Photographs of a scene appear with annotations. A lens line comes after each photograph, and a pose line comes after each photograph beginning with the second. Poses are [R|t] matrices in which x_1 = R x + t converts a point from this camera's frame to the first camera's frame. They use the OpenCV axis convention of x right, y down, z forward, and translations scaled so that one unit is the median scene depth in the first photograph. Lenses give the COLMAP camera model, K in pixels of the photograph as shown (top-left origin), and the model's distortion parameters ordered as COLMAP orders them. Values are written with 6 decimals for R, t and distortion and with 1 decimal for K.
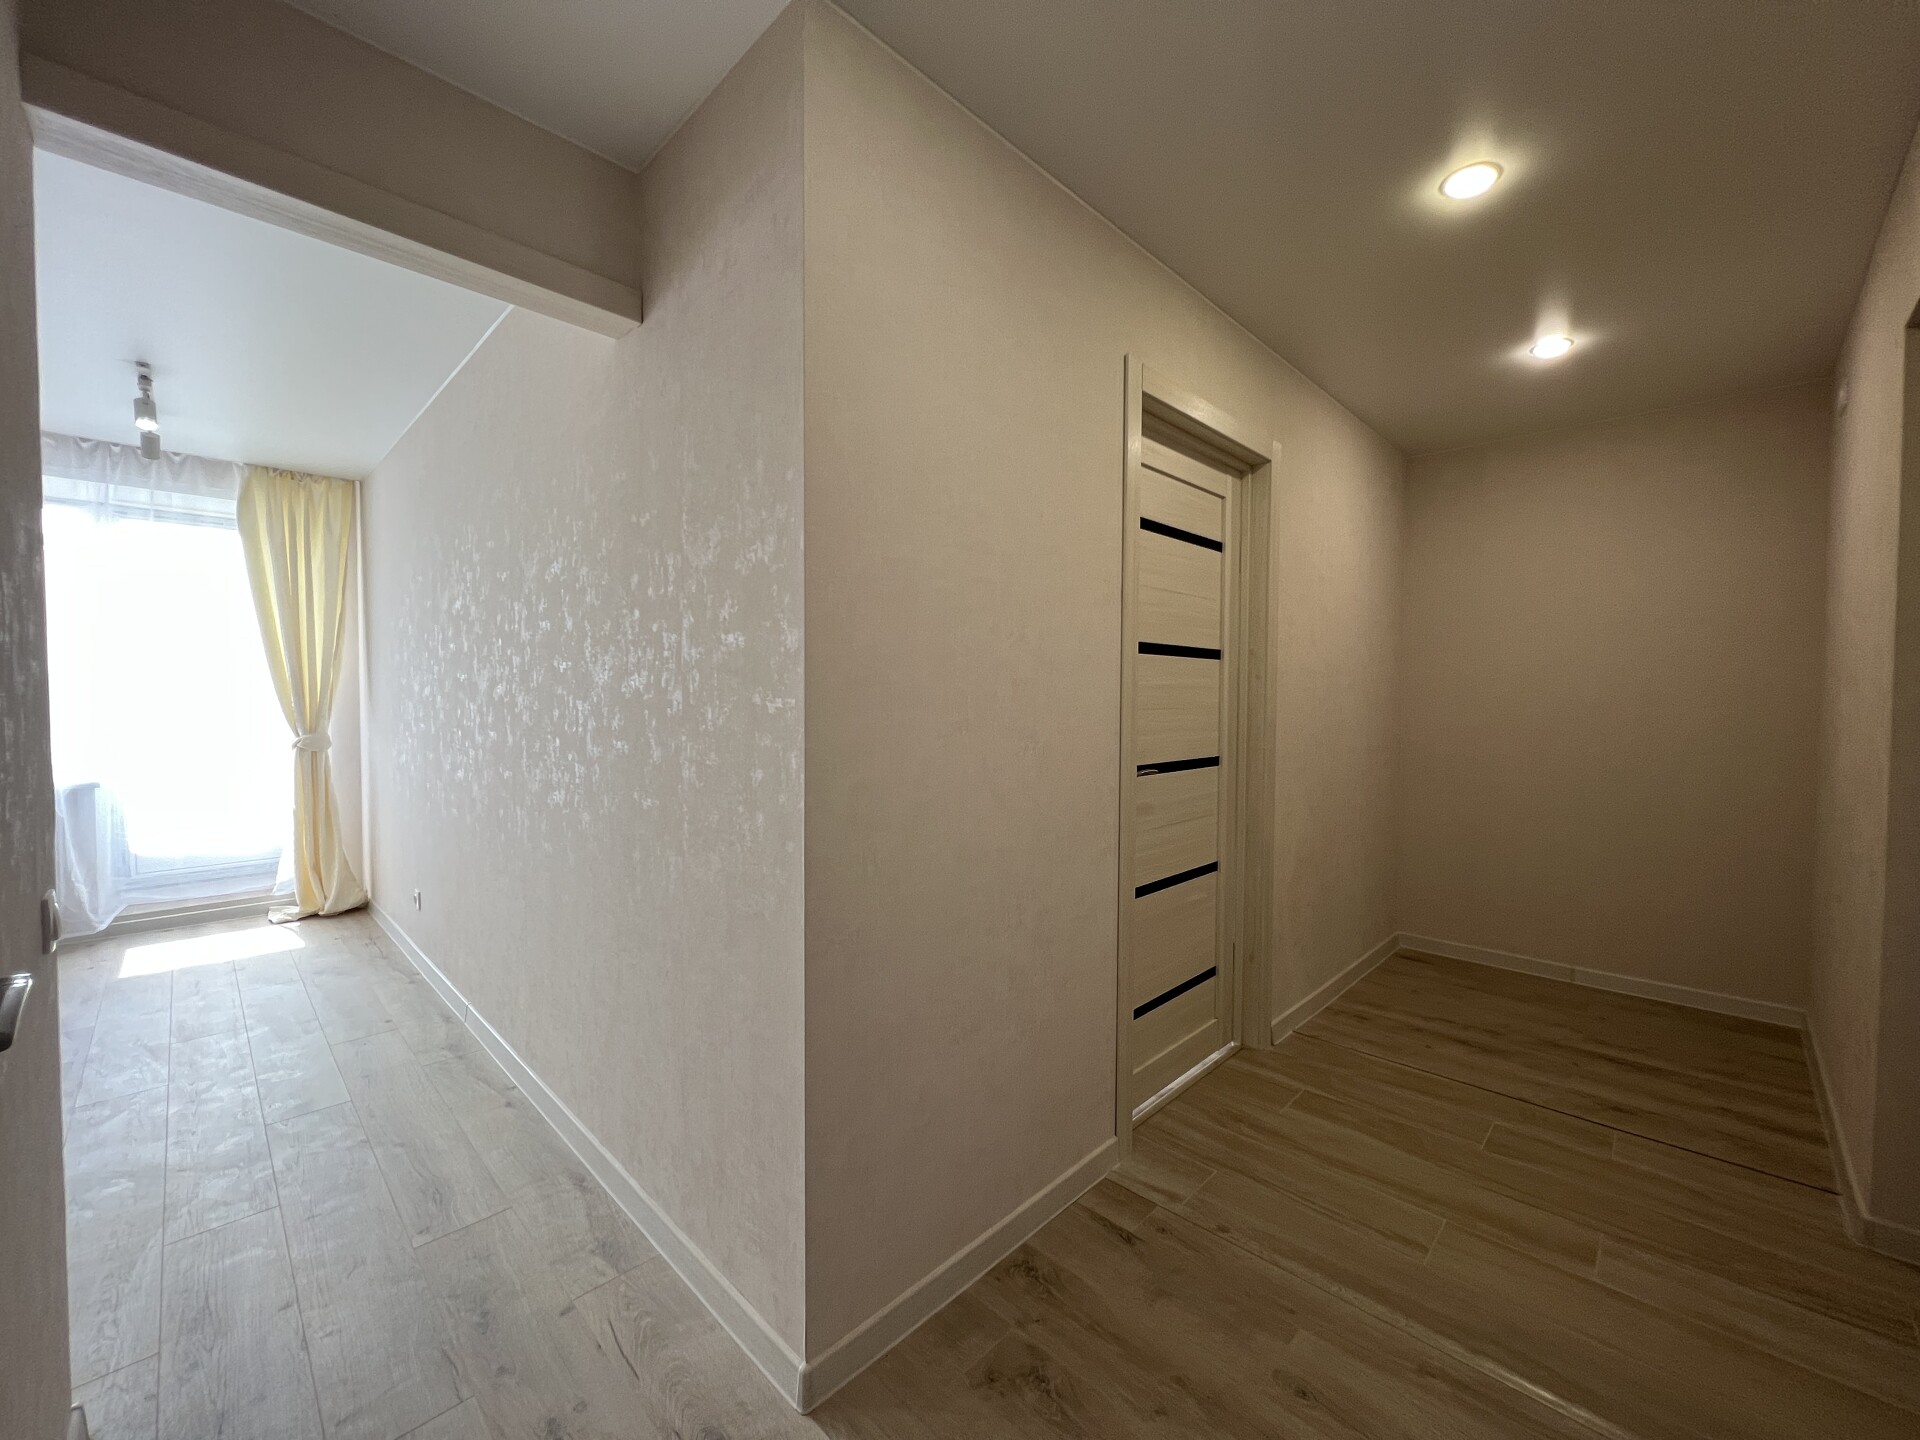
lens RADIAL K [[766.5, 0, 958.2], [0, 766.5, 713.1], [0, 0, 1]] dist [0.001520, 0.000146]
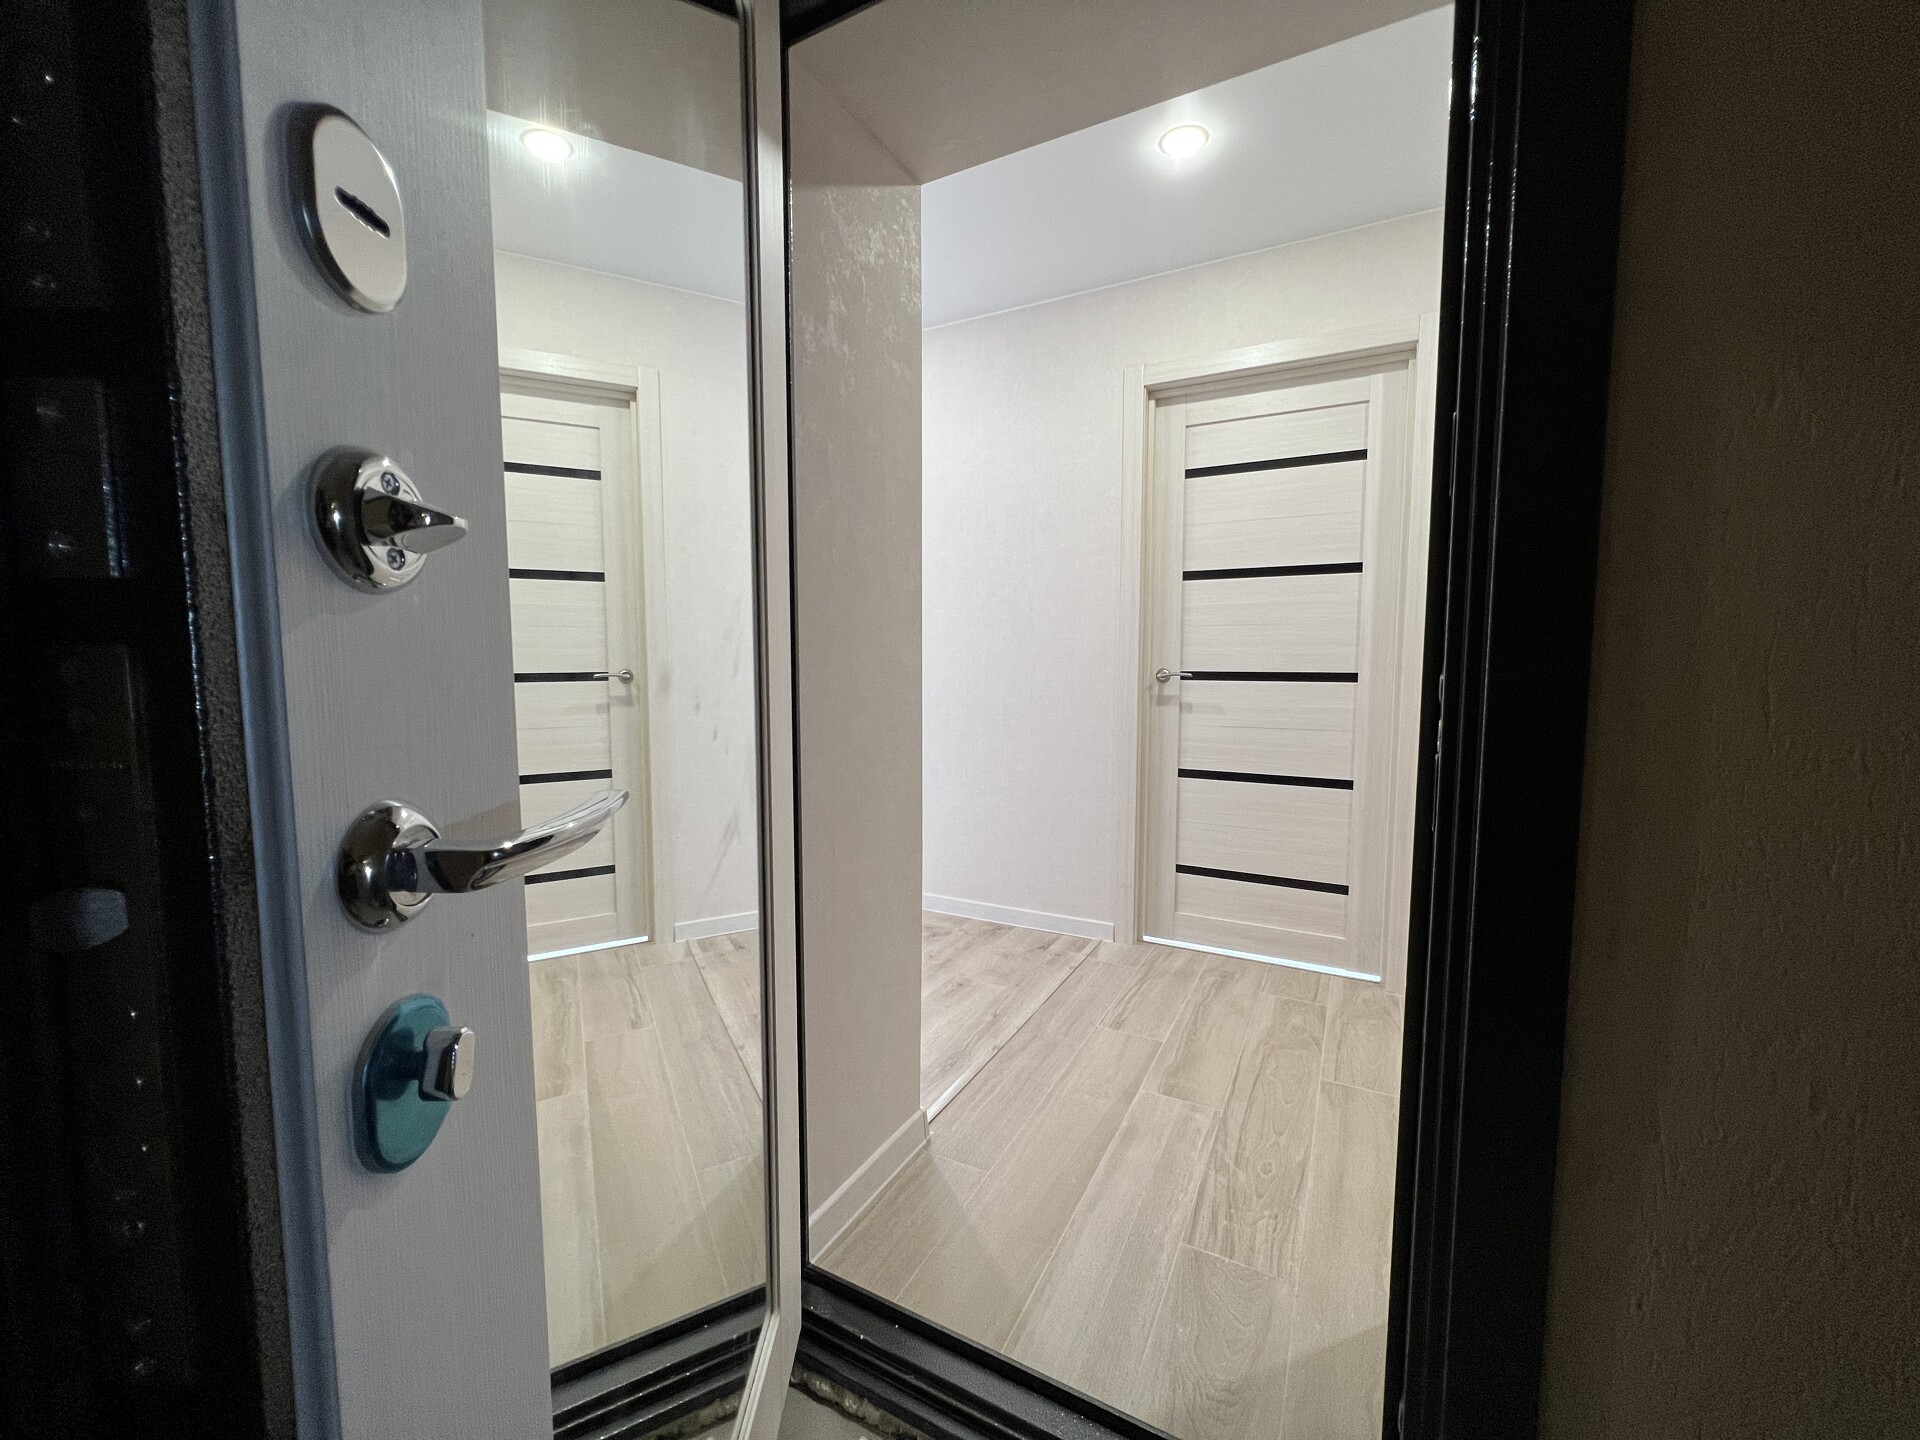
lens RADIAL K [[766.5, 0, 958.7], [0, 766.5, 717.3], [0, 0, 1]] dist [0.001520, 0.000146]
pose [[0.274648, 0.073274, -0.958749, 1.539158], [-0.015762, 0.997301, 0.071706, 0.069436], [0.961416, -0.004582, 0.275062, 0.339053]]
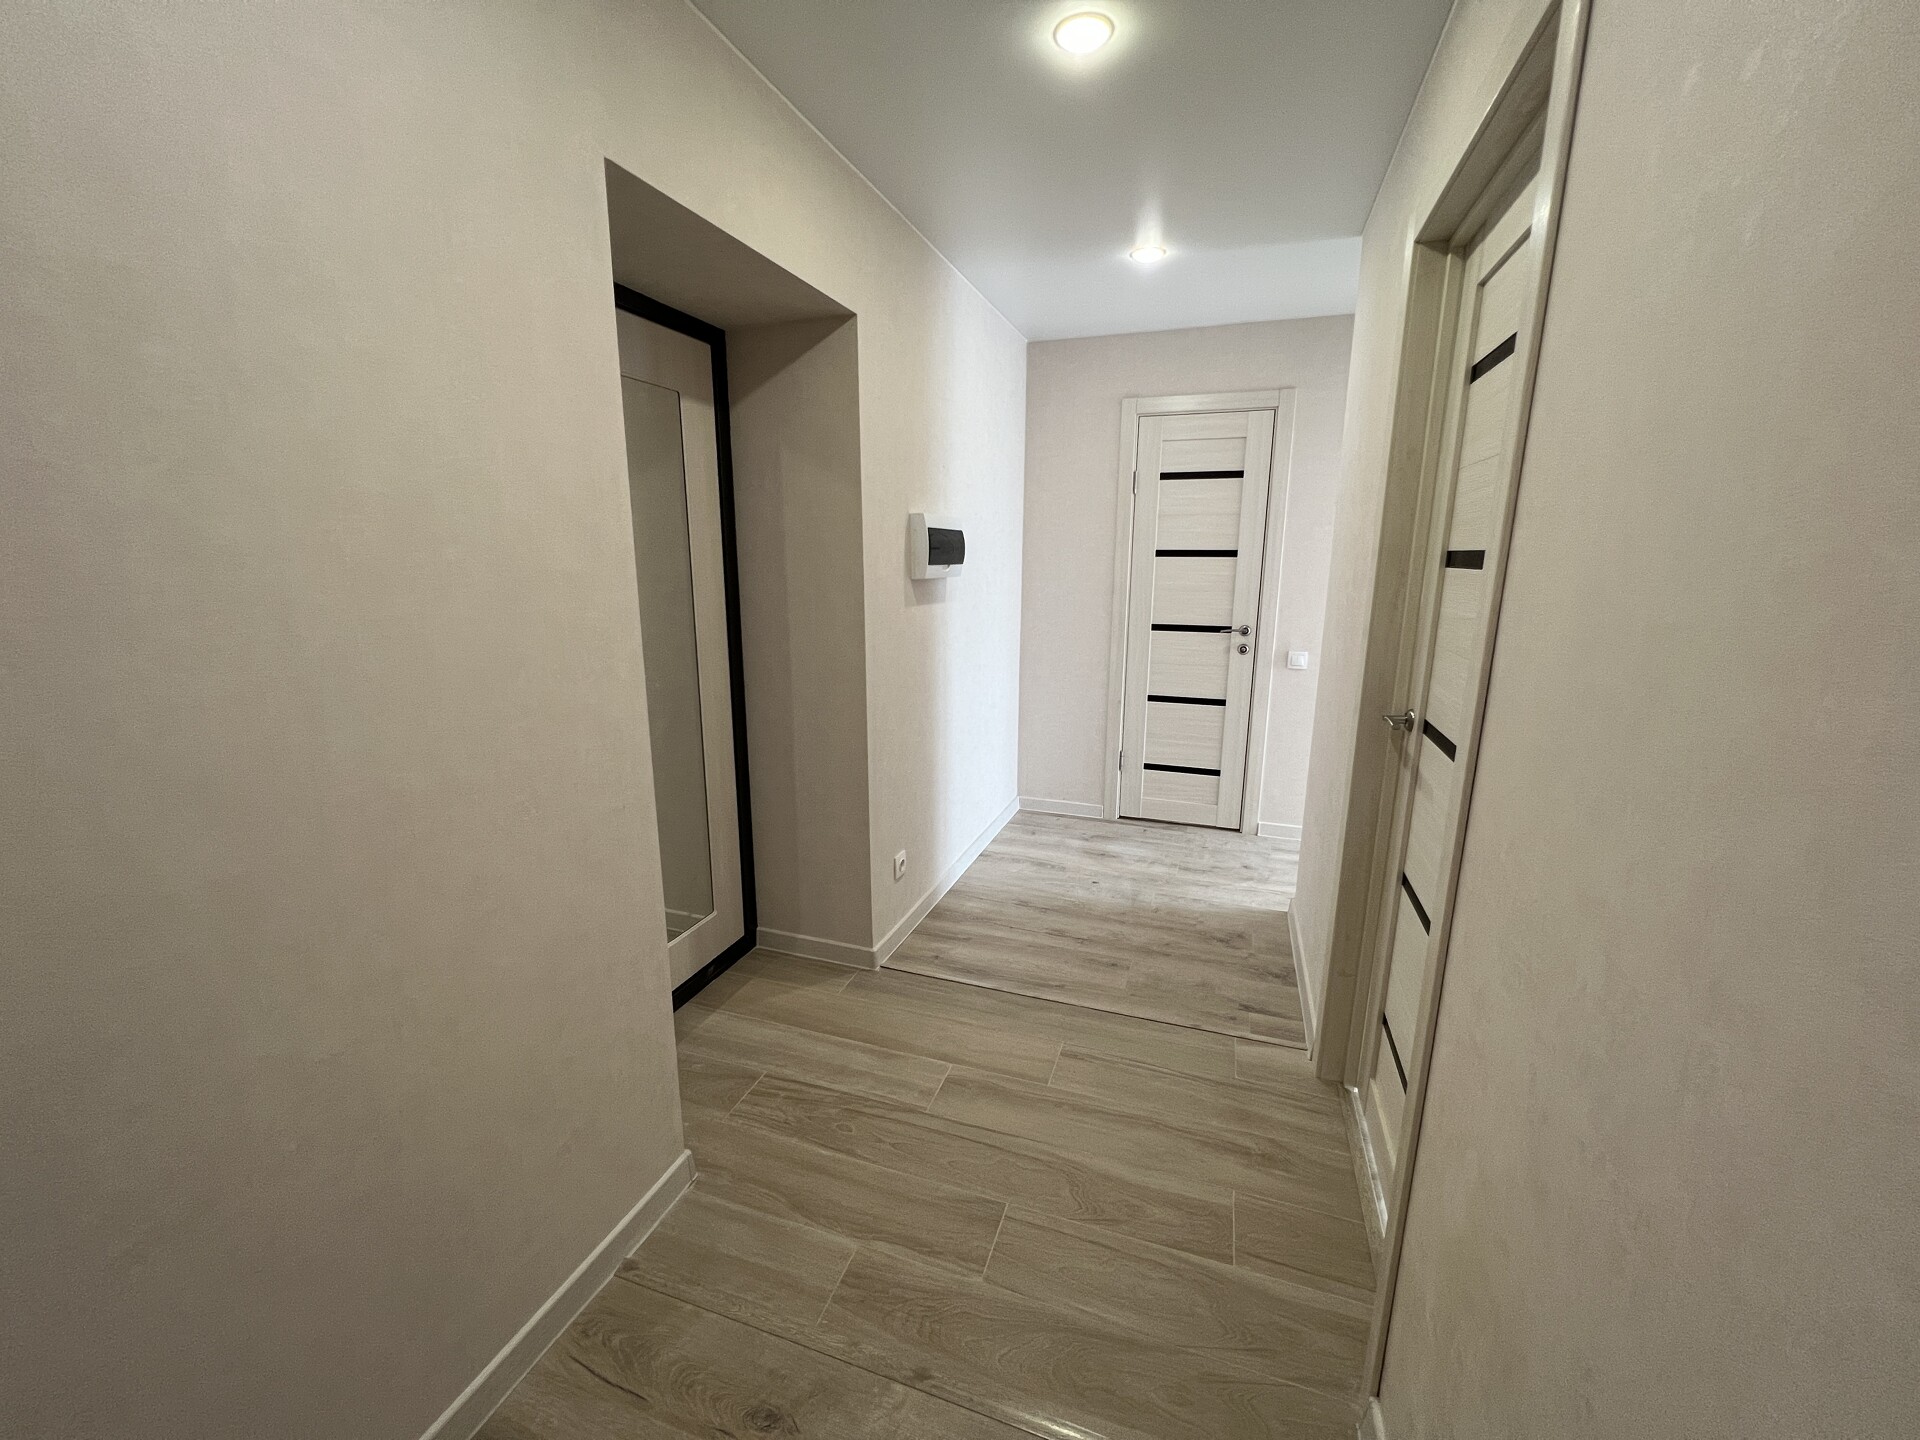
lens RADIAL K [[766.5, 0, 960.5], [0, 766.5, 725.2], [0, 0, 1]] dist [0.001520, 0.000146]
pose [[-0.905895, 0.082105, -0.415467, 1.092124], [-0.017533, 0.972915, 0.230498, -0.103013], [0.423139, 0.216091, -0.879919, 1.691407]]
